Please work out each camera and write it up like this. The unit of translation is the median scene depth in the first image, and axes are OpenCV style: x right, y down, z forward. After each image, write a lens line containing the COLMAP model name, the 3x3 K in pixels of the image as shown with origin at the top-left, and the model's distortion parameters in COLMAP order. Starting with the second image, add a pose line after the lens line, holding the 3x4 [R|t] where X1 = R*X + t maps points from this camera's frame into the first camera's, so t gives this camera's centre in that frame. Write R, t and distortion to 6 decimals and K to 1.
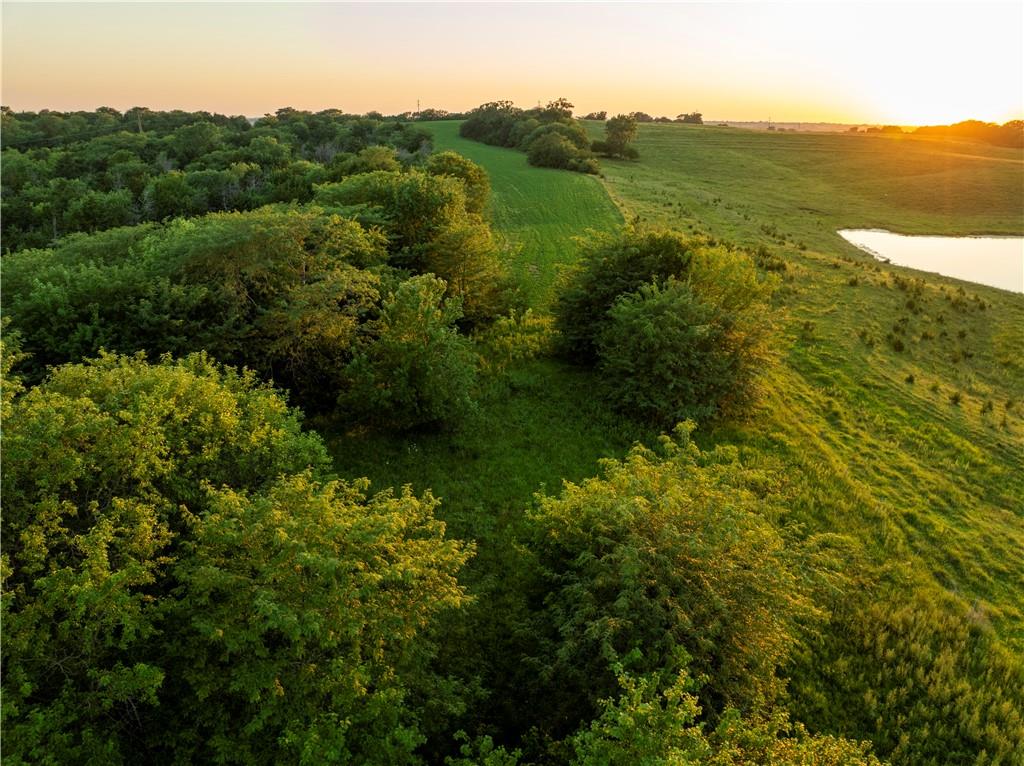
lens RADIAL K [[753.3, 0, 512.0], [0, 753.3, 384.2], [0, 0, 1]] dist [-0.037394, 0.004146]
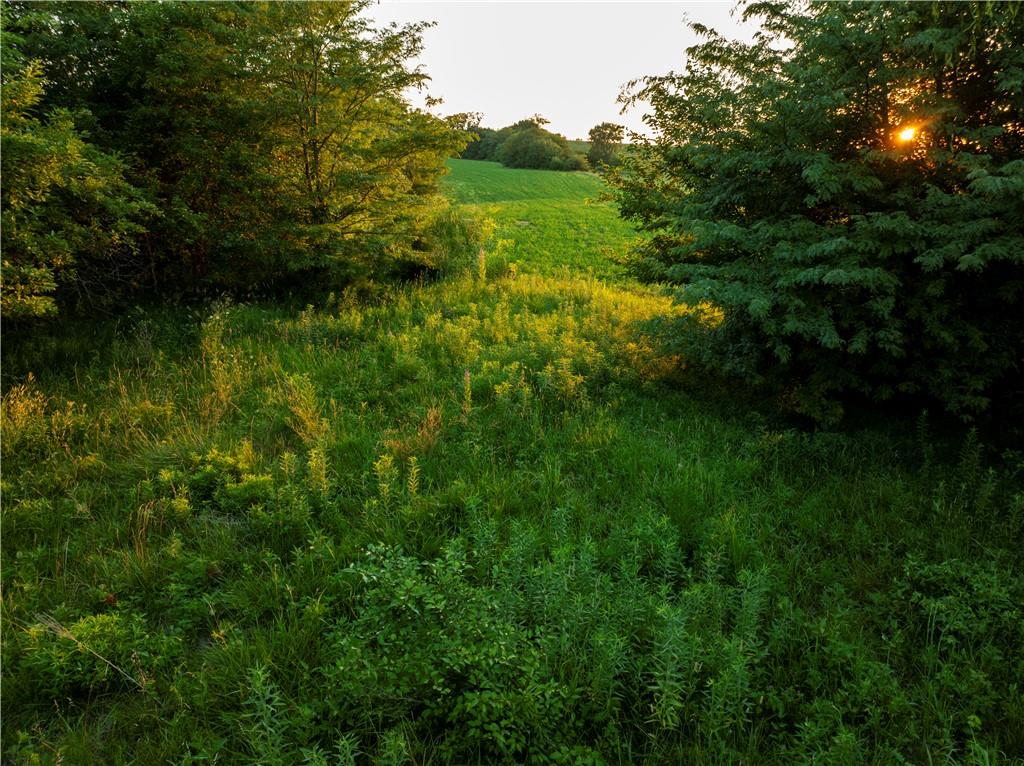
lens RADIAL K [[753.3, 0, 512.1], [0, 753.3, 385.6], [0, 0, 1]] dist [-0.037394, 0.004146]
pose [[0.999337, -0.015796, 0.032798, 0.003445], [0.017436, 0.998580, -0.050346, -0.026535], [-0.031956, 0.050885, 0.998193, 0.762065]]
